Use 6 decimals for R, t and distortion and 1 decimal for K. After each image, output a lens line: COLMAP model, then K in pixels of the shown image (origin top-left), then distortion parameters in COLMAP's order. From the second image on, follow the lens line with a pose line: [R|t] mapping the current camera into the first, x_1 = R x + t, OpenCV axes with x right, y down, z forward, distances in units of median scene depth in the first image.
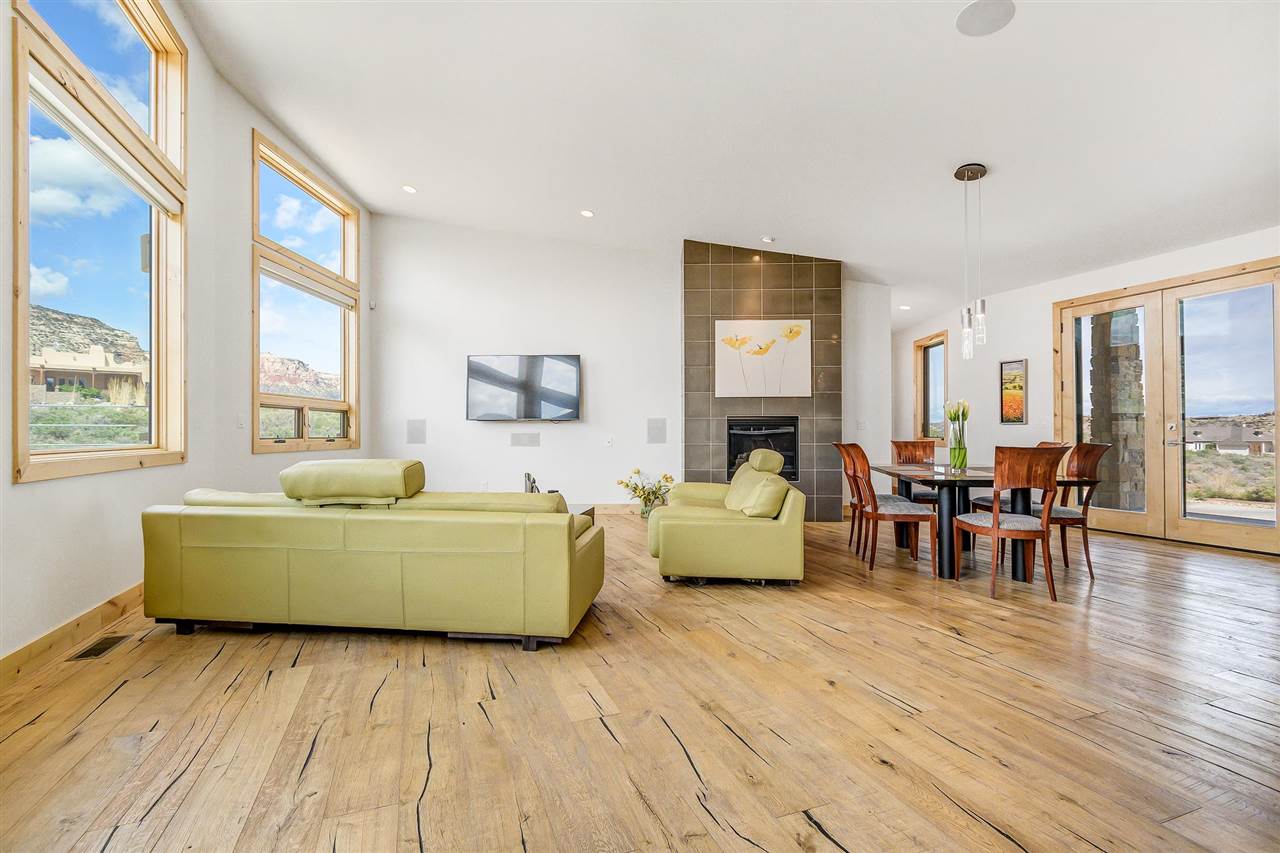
lens RADIAL K [[587.6, 0, 628.0], [0, 587.6, 429.3], [0, 0, 1]] dist [-0.000929, -0.001300]
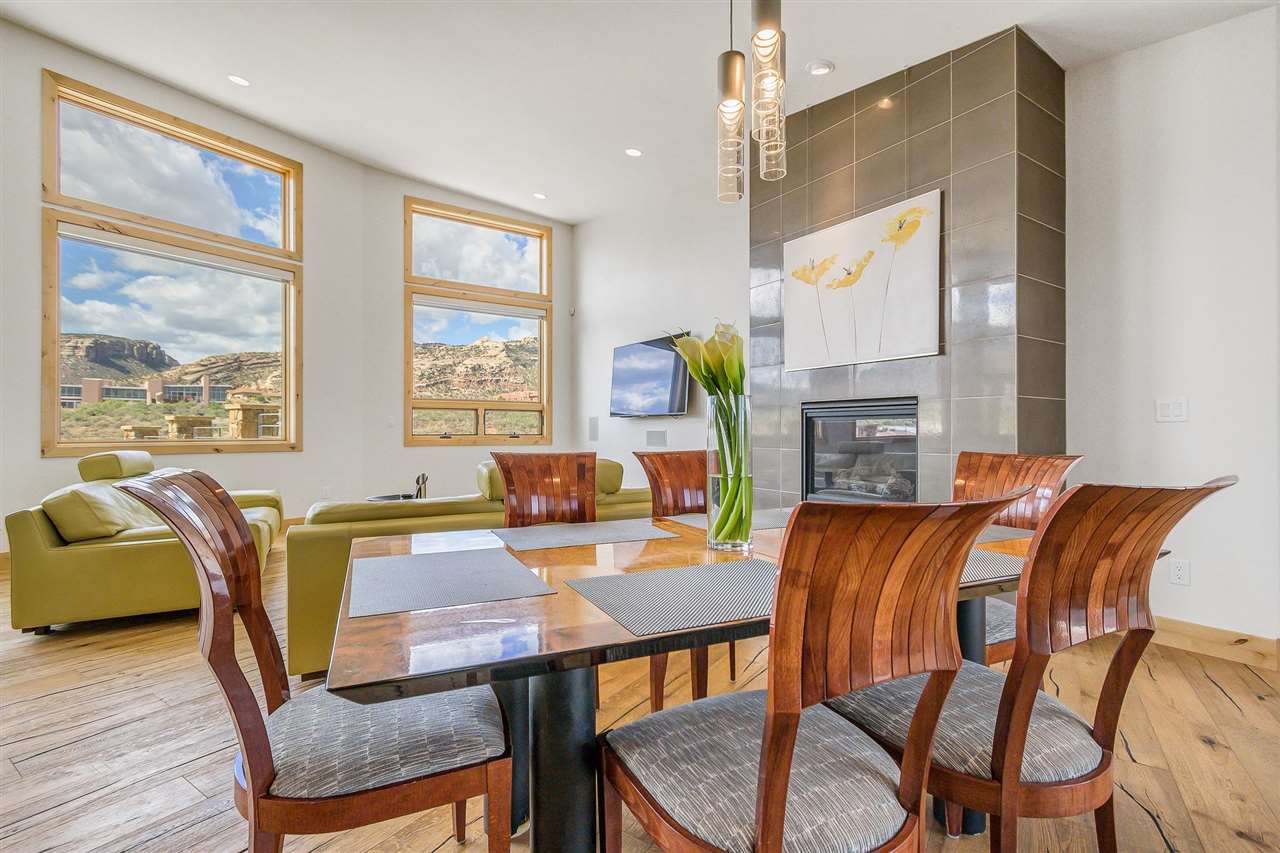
lens RADIAL K [[587.6, 0, 639.9], [0, 587.6, 425.4], [0, 0, 1]] dist [-0.000929, -0.001300]
pose [[0.574730, -0.008241, -0.818302, 0.555352], [0.003659, 0.999965, -0.007501, 0.005070], [0.818335, 0.001316, 0.574740, 0.533360]]
